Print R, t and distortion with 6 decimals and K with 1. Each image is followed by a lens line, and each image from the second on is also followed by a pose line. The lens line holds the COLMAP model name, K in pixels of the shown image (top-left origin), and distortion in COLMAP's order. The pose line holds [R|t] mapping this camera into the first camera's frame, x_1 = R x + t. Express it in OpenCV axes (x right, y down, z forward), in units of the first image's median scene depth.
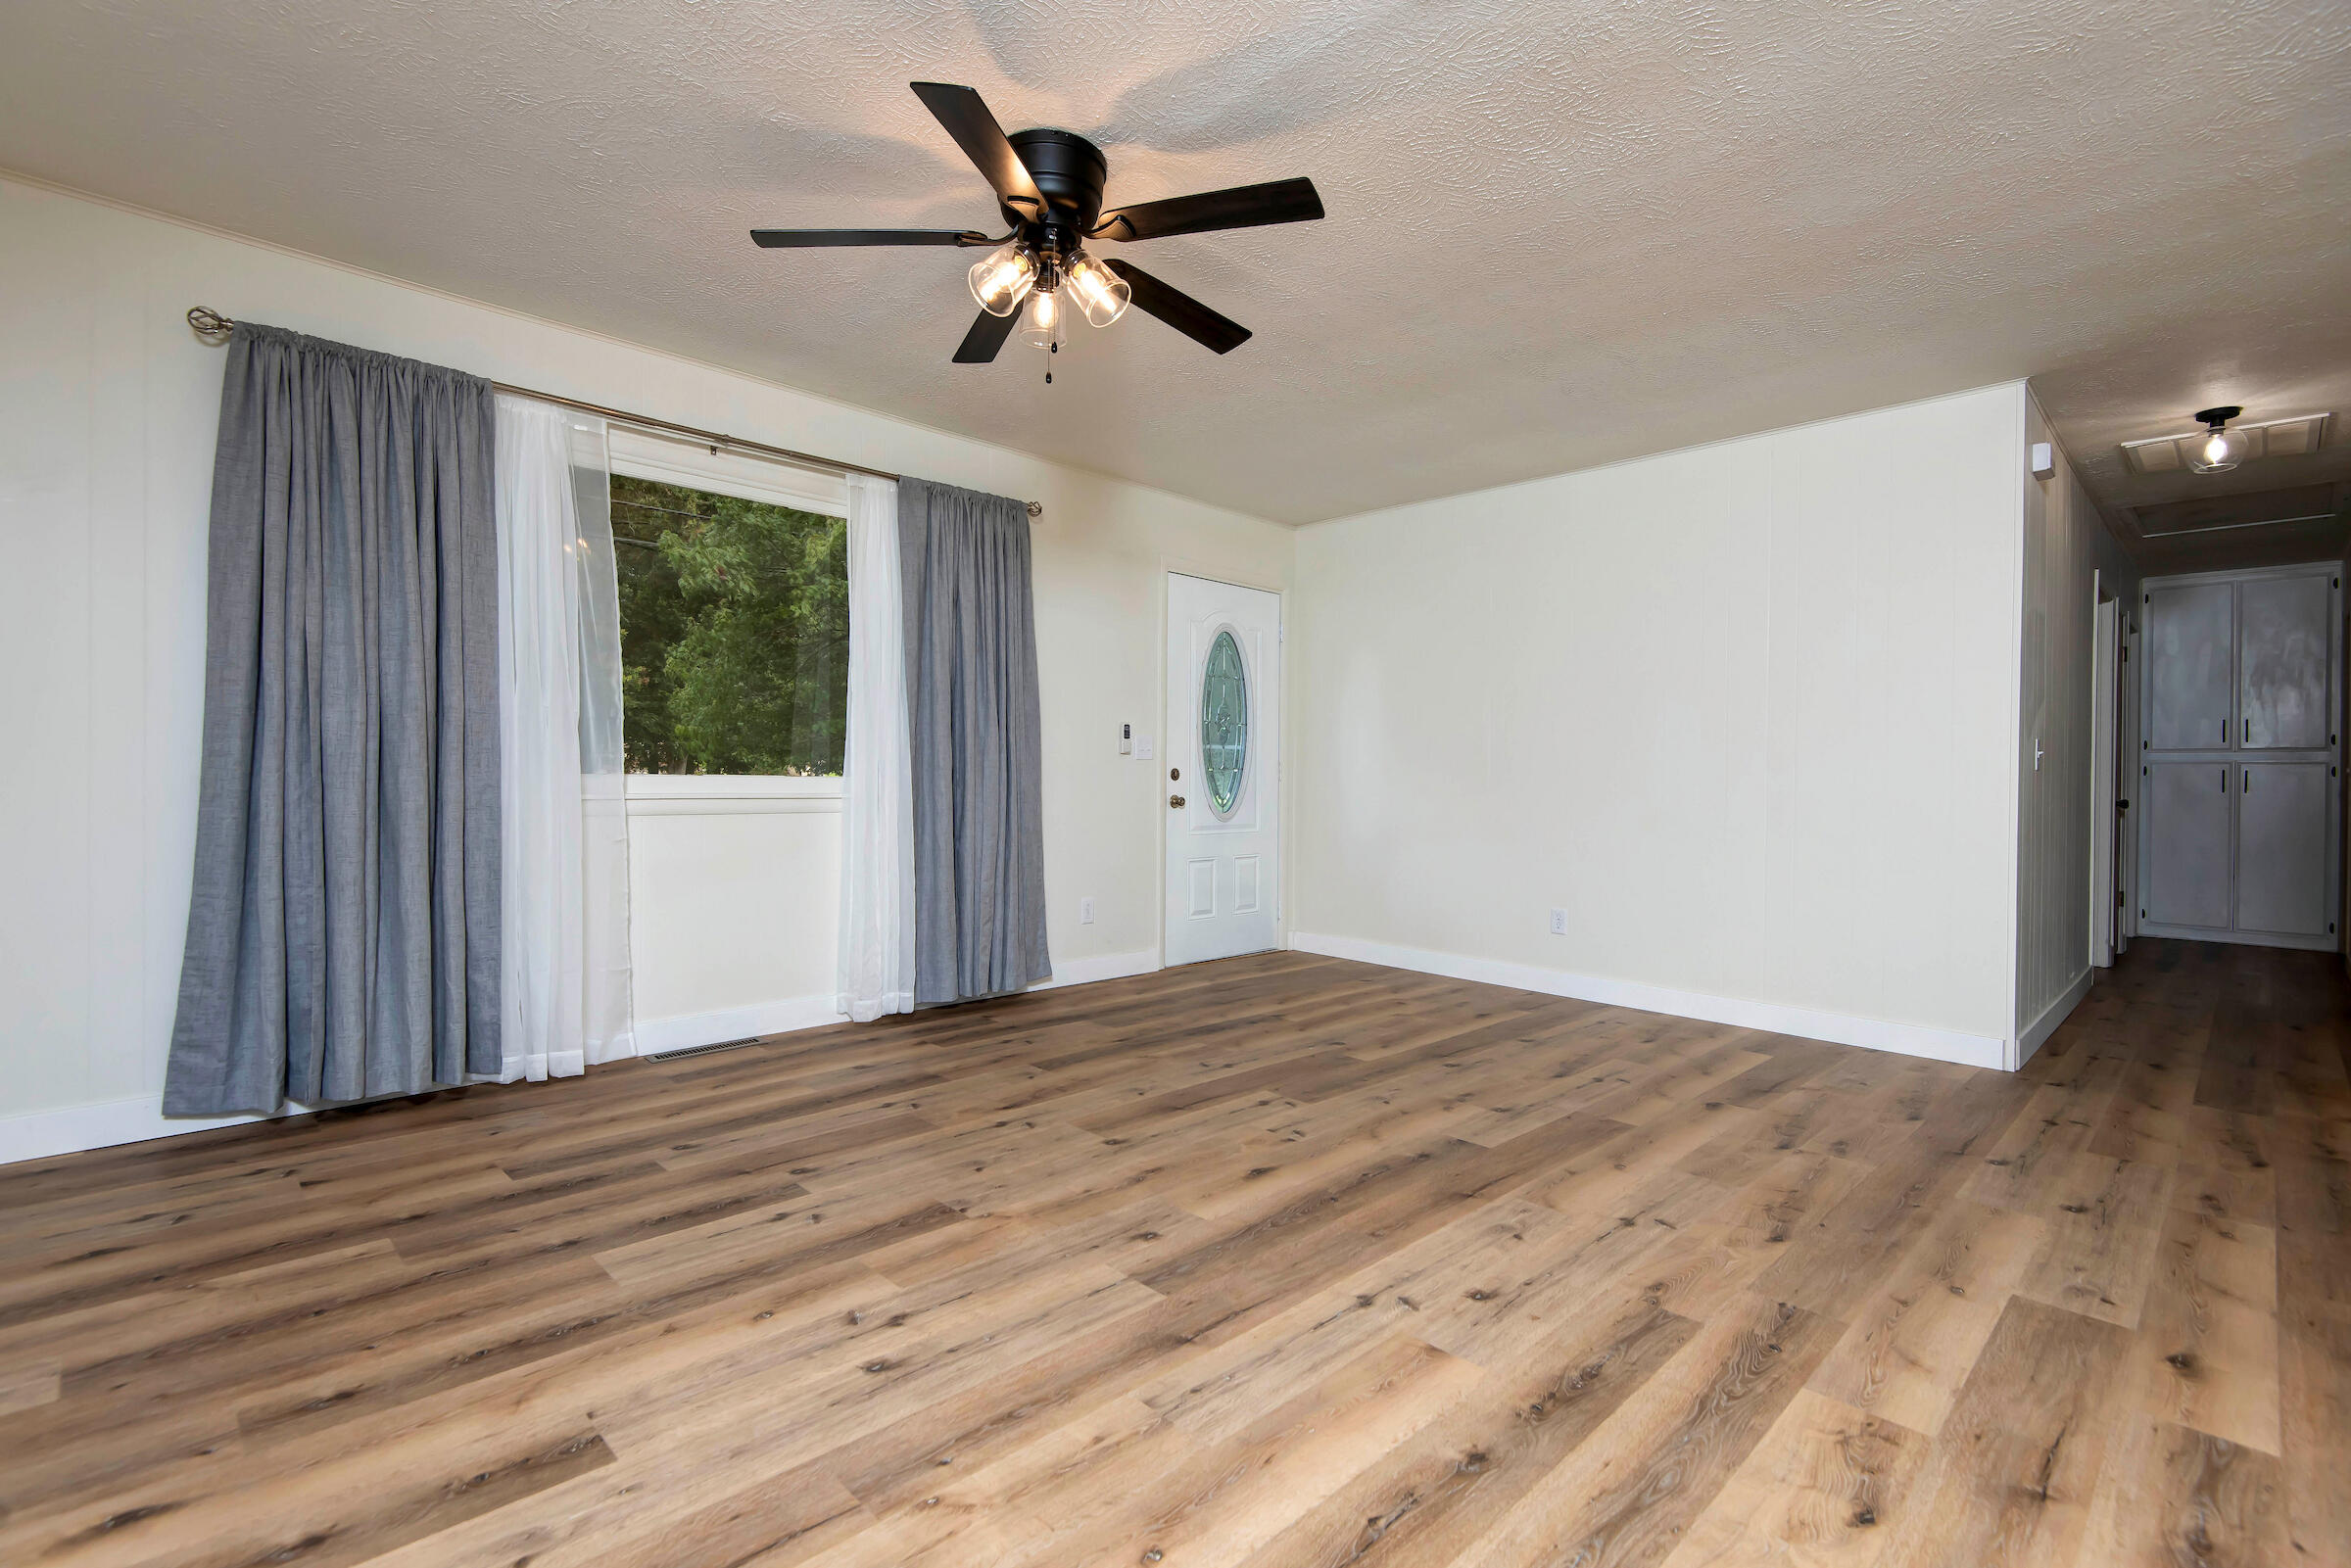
lens RADIAL K [[1123.8, 0, 1175.5], [0, 1123.8, 784.0], [0, 0, 1]] dist [0.001740, 0.000117]
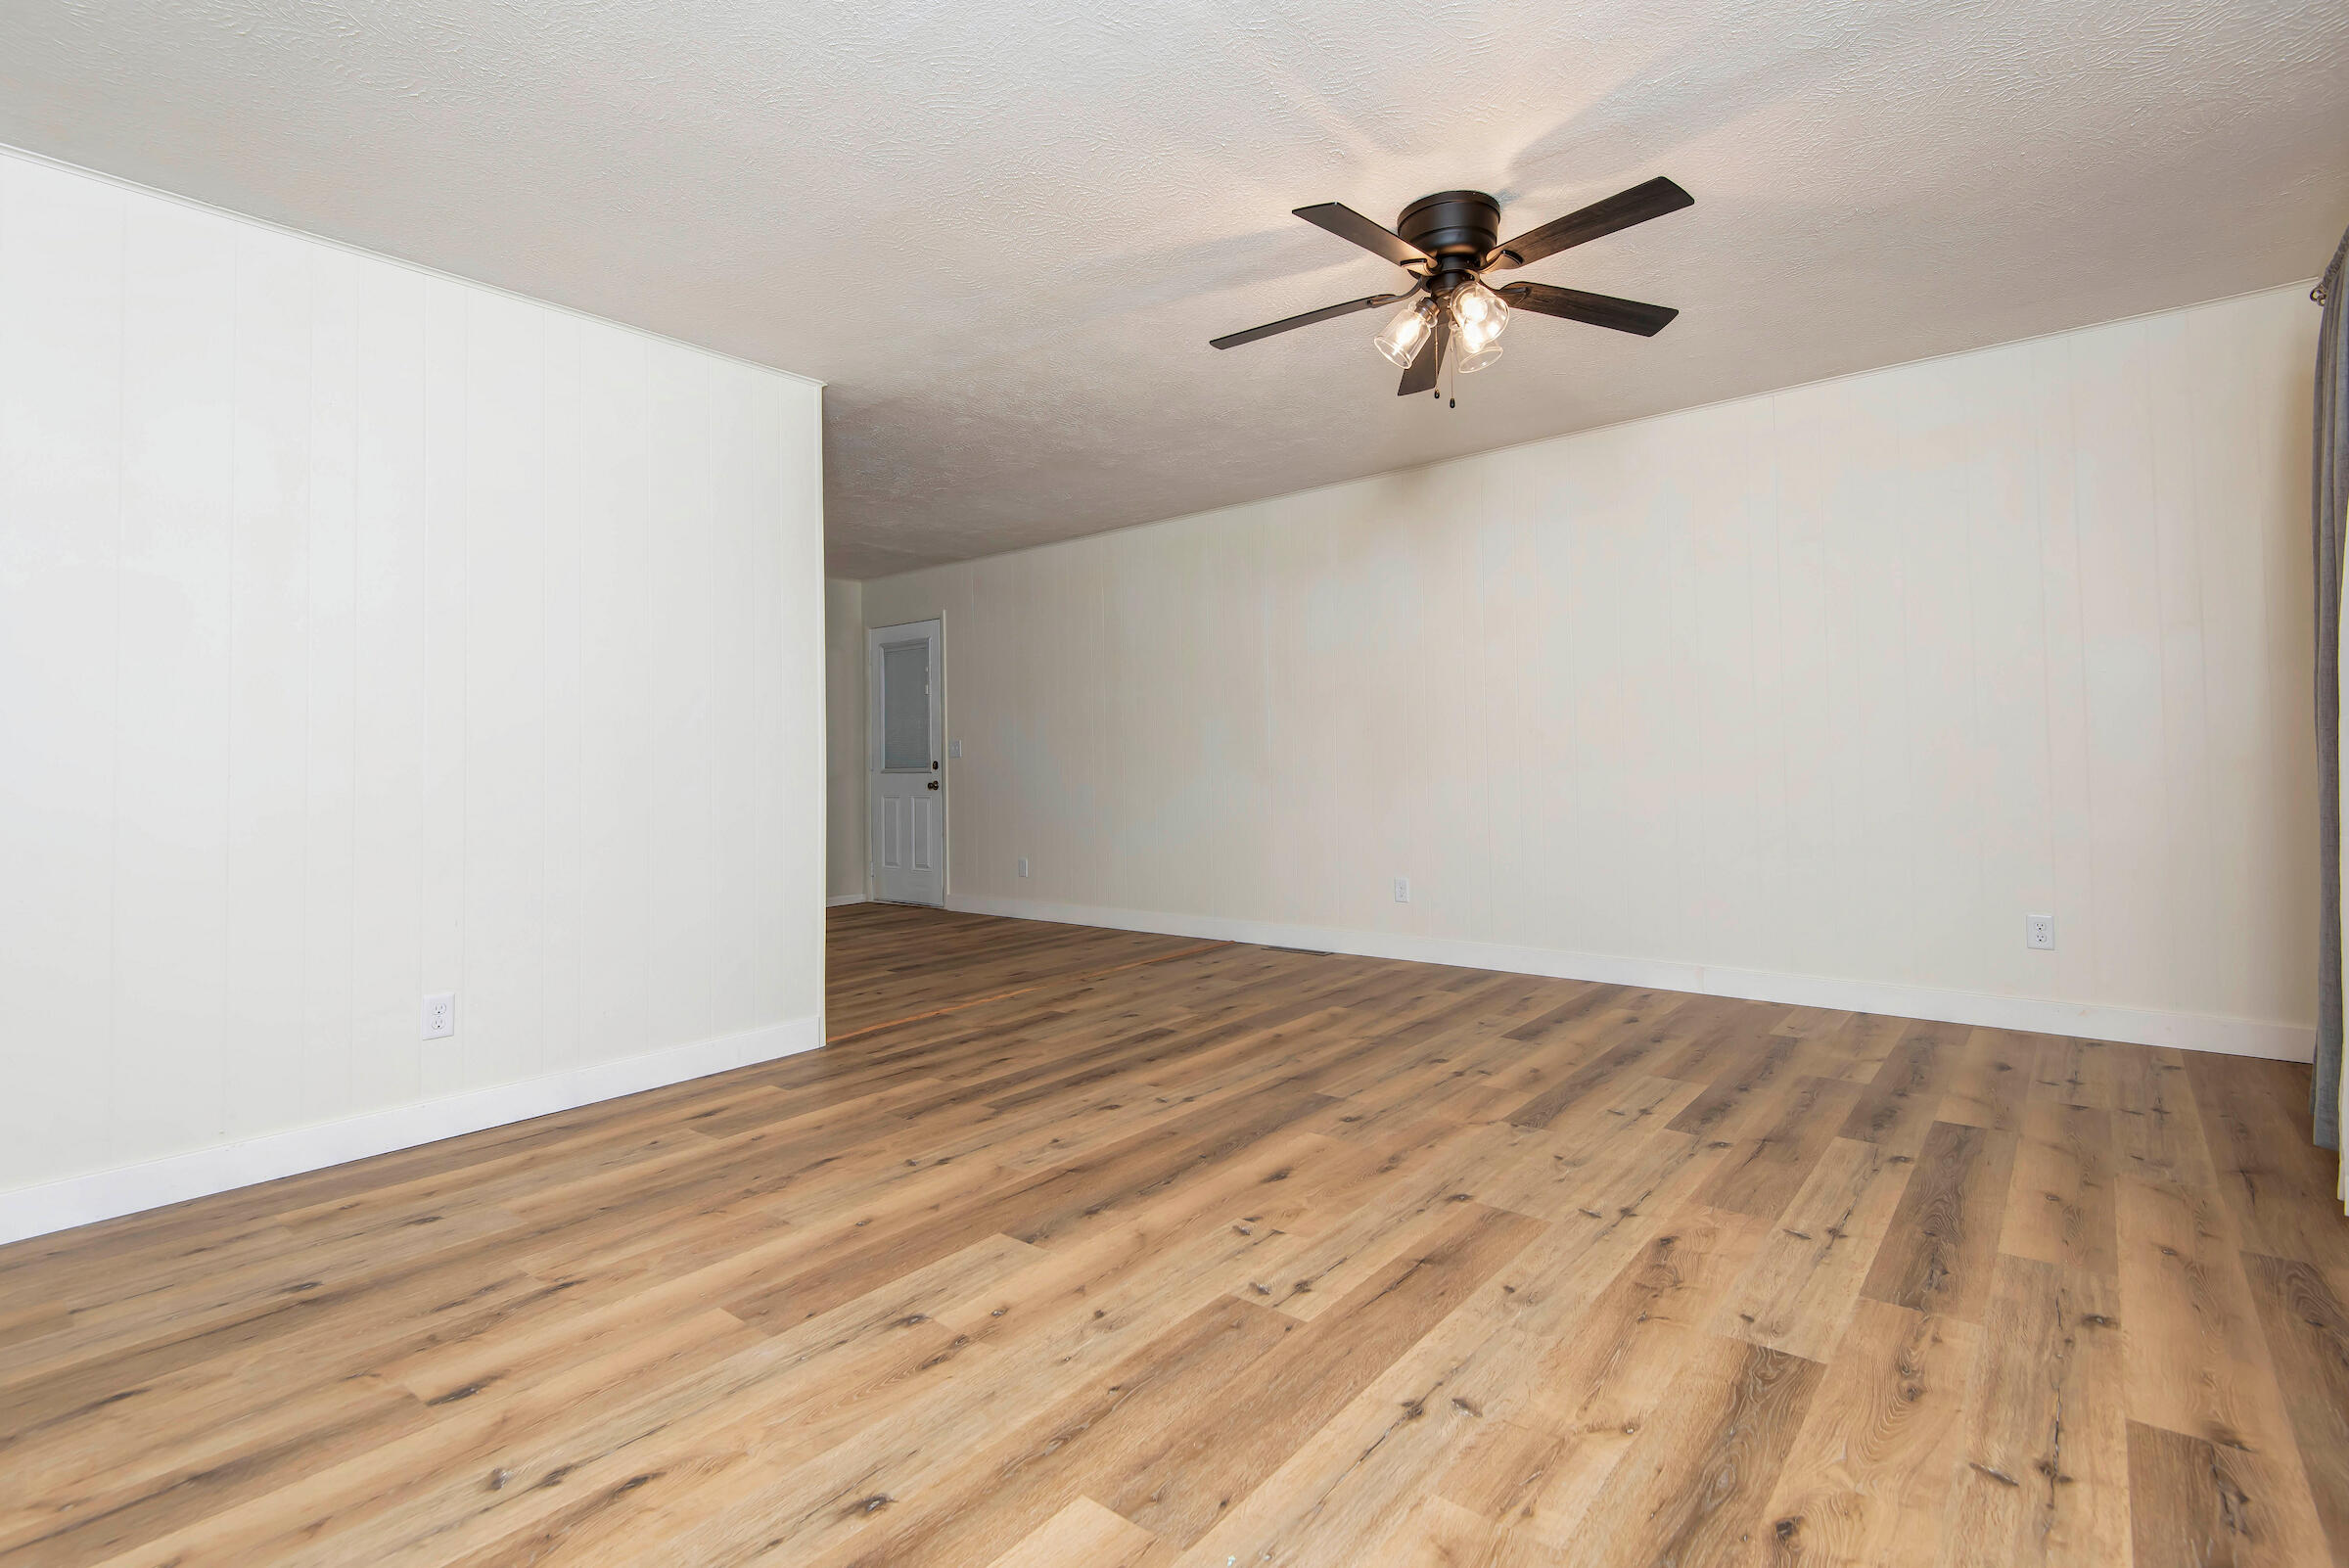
lens RADIAL K [[1122.9, 0, 1174.5], [0, 1122.9, 784.0], [0, 0, 1]] dist [0.001740, 0.000117]
pose [[-0.996673, 0.006154, -0.081266, 0.205053], [0.004592, 0.999801, 0.019397, -0.005261], [0.081370, 0.018959, -0.996504, 1.668615]]
